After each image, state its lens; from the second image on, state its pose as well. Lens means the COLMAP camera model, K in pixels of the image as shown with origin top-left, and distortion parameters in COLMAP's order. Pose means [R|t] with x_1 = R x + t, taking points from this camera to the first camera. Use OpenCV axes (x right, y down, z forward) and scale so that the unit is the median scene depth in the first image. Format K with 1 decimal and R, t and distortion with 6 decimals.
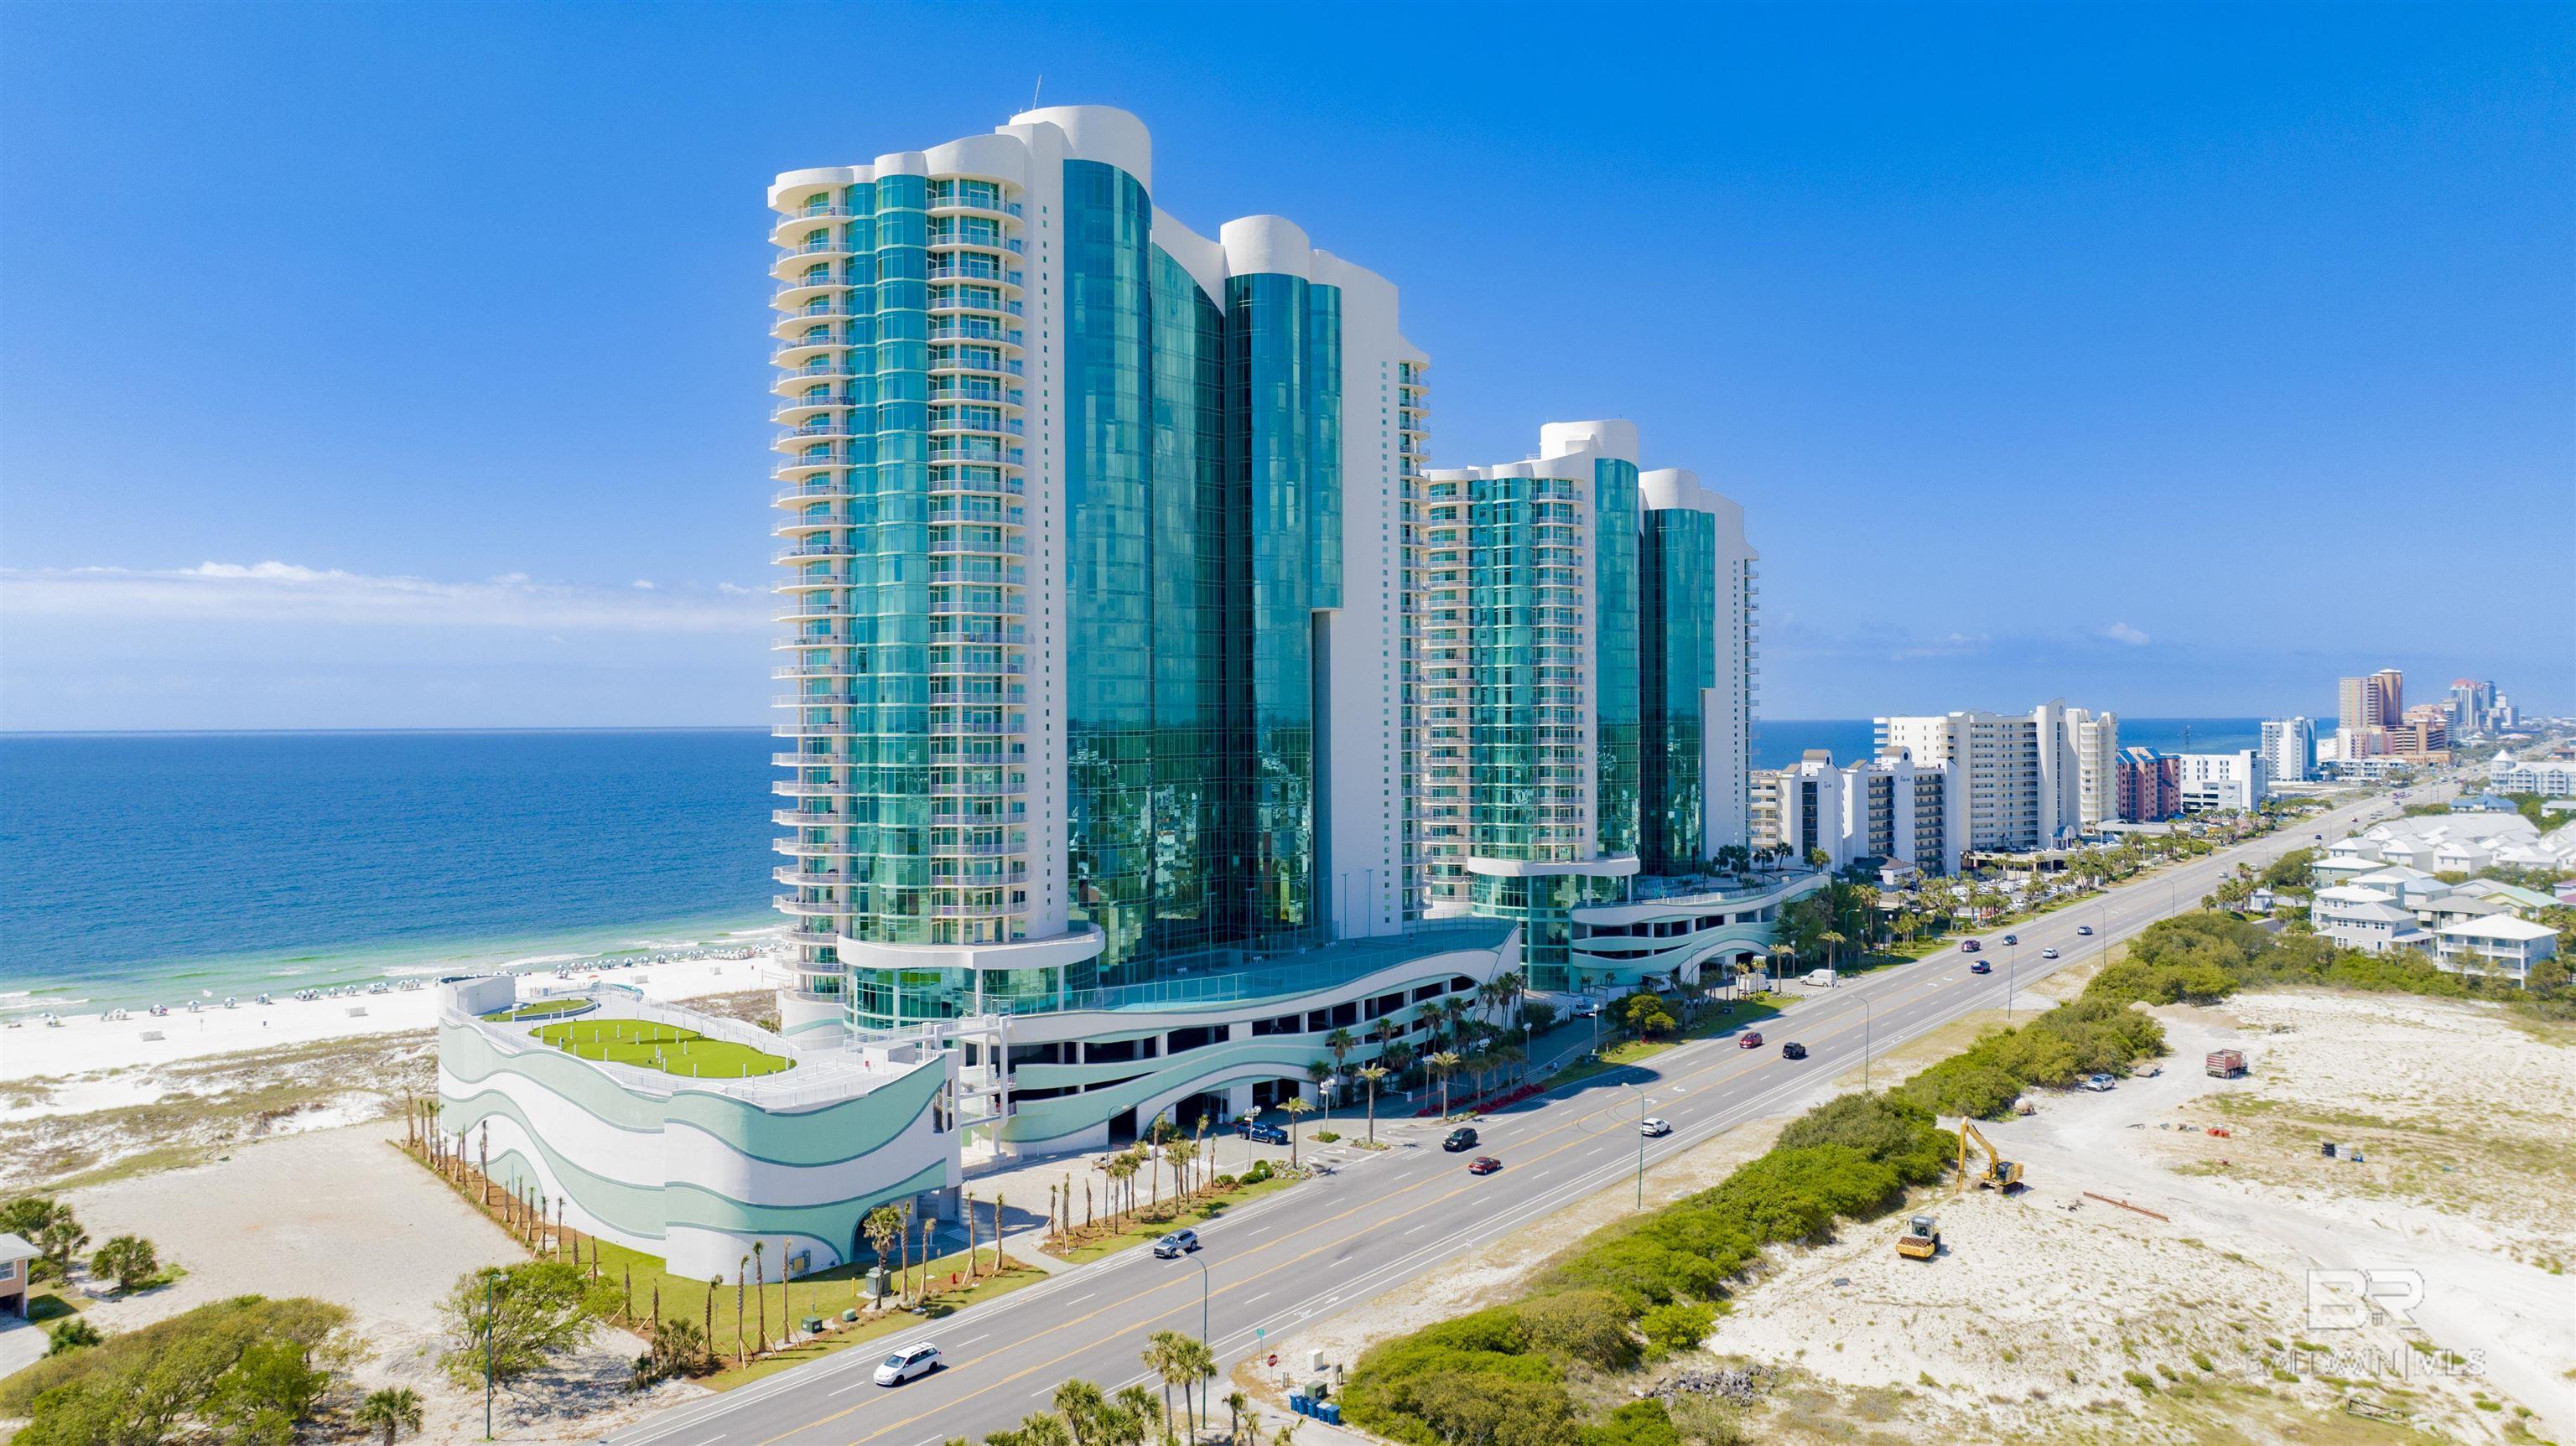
lens RADIAL K [[1837.8, 0, 1288.0], [0, 1837.8, 723.0], [0, 0, 1]] dist [0.001321, 0.026681]
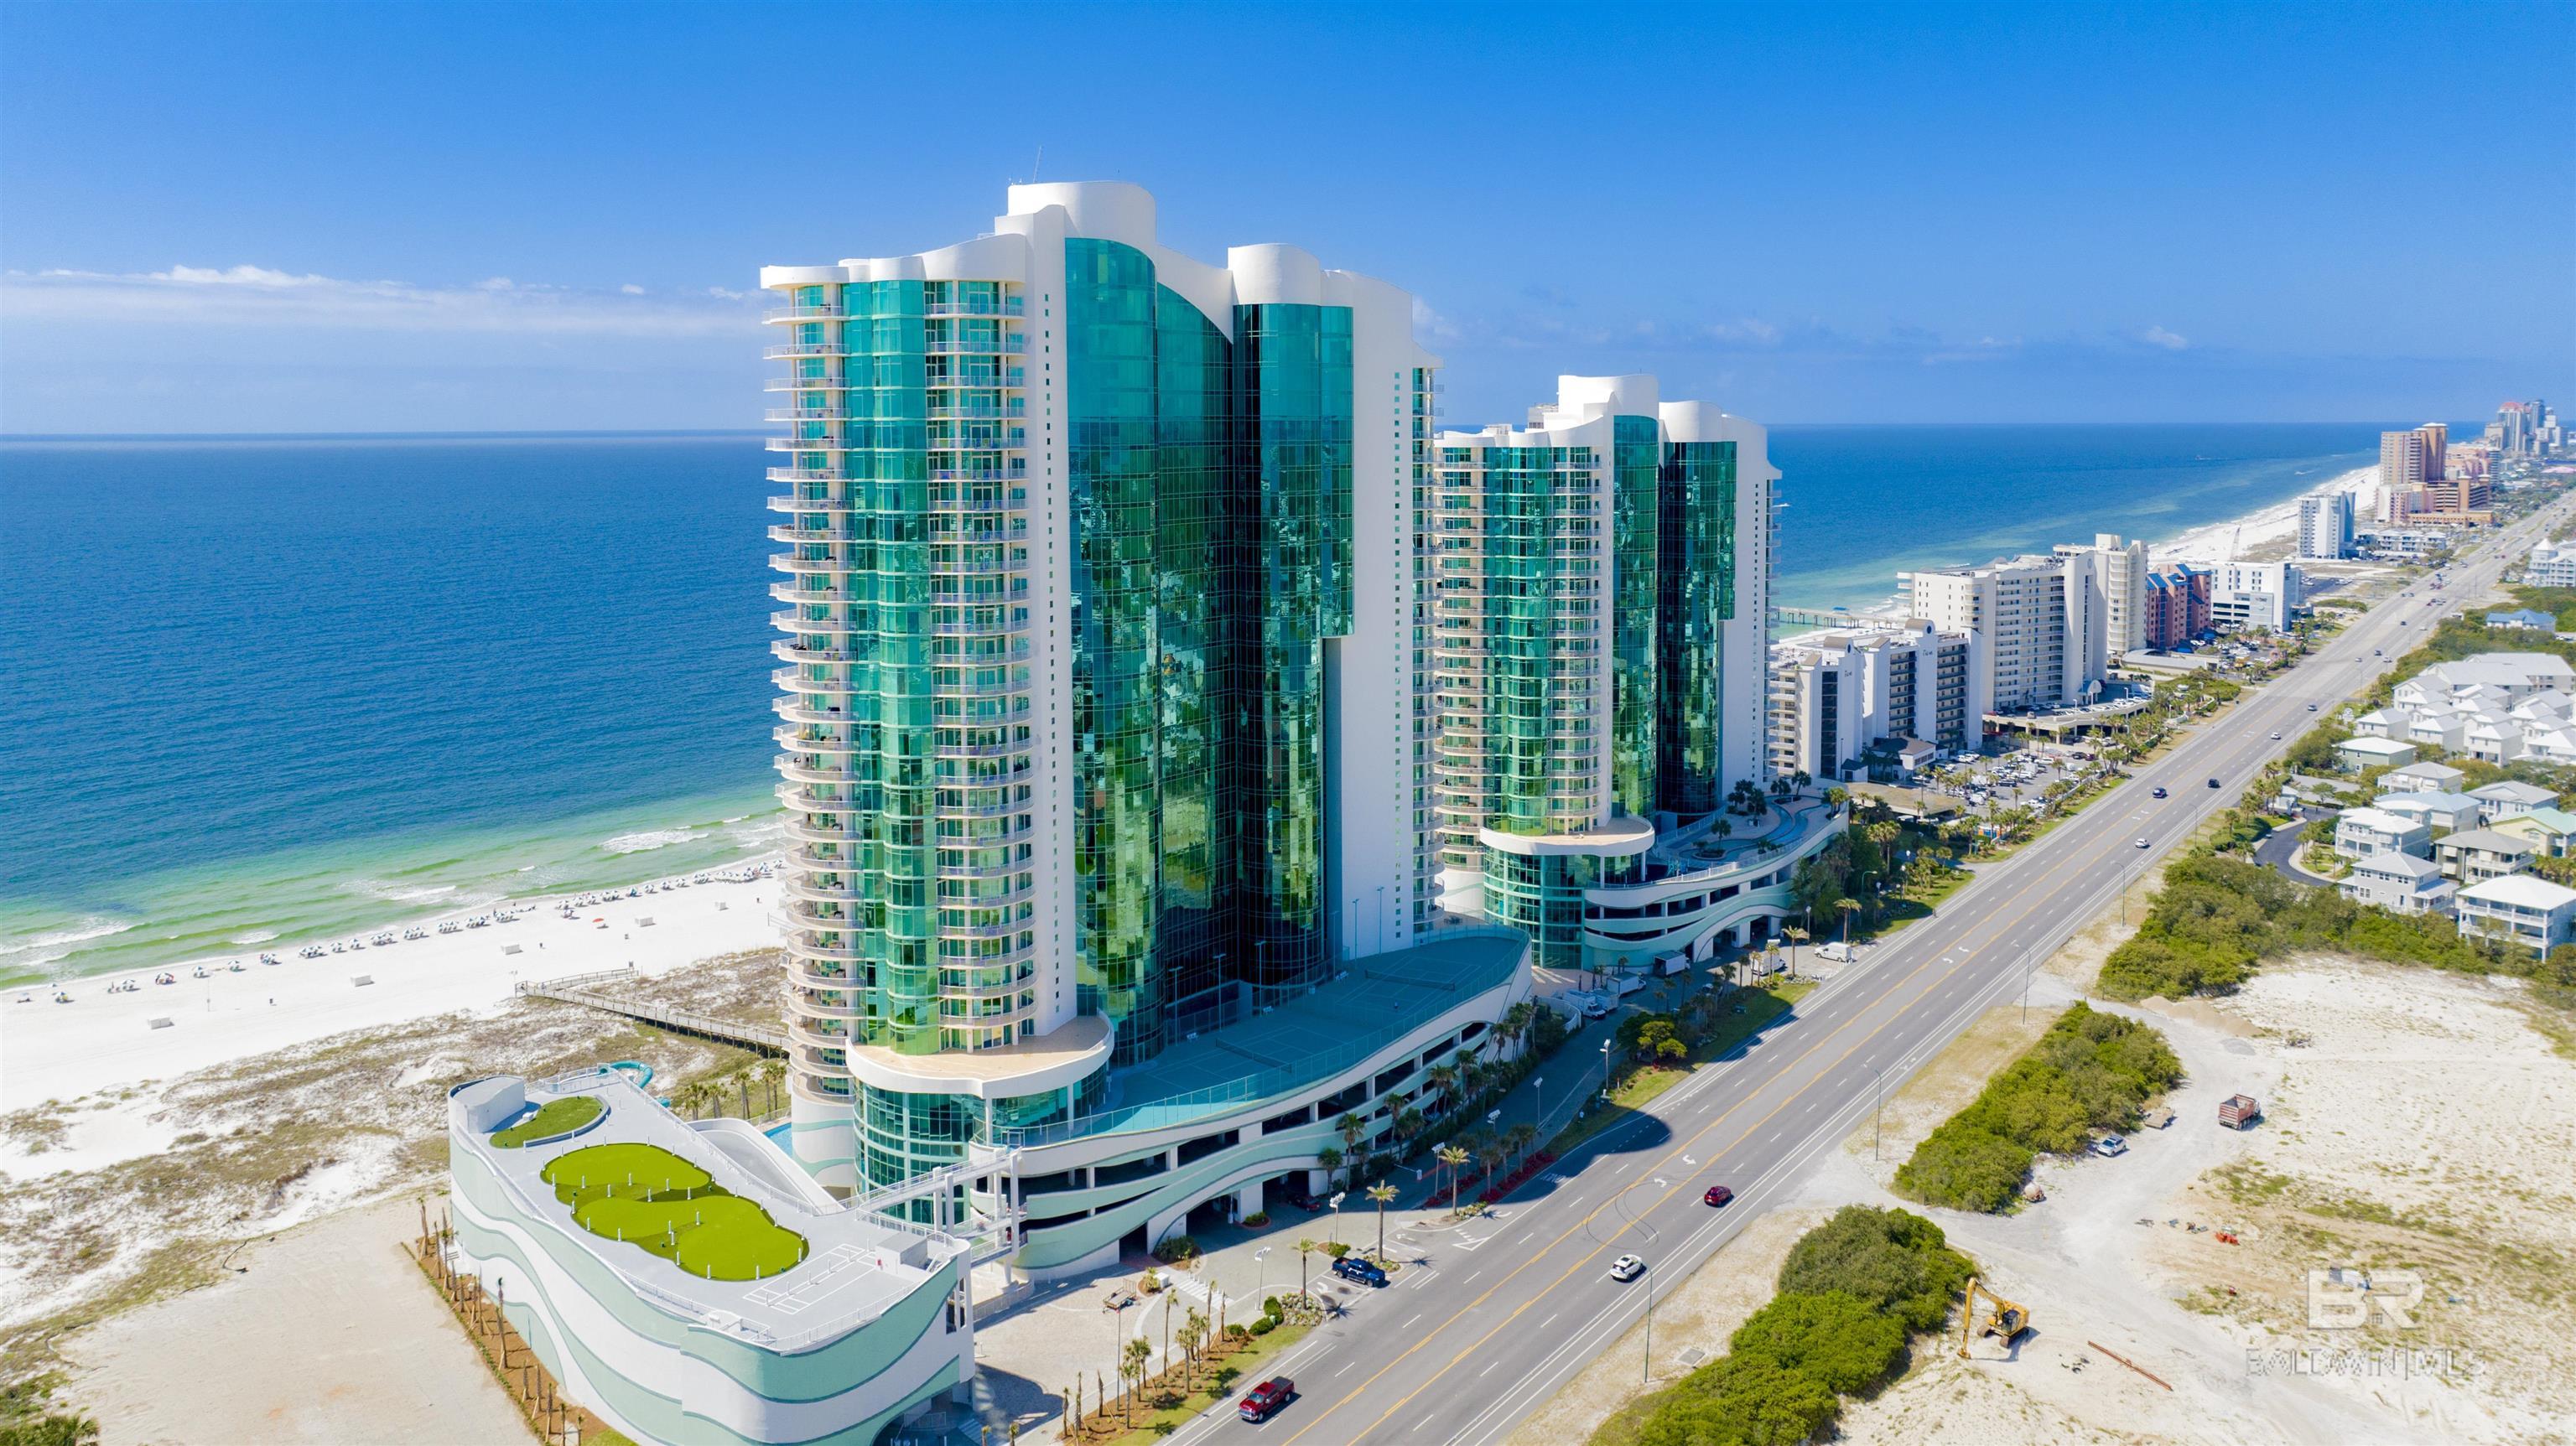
lens RADIAL K [[1890.3, 0, 1288.5], [0, 1890.3, 560.7], [0, 0, 1]] dist [-0.003232, 0.026686]
pose [[0.999991, 0.000068, -0.004193, -0.000581], [0.000249, 0.997141, 0.075565, -0.161672], [0.004187, -0.075565, 0.997132, -0.000924]]
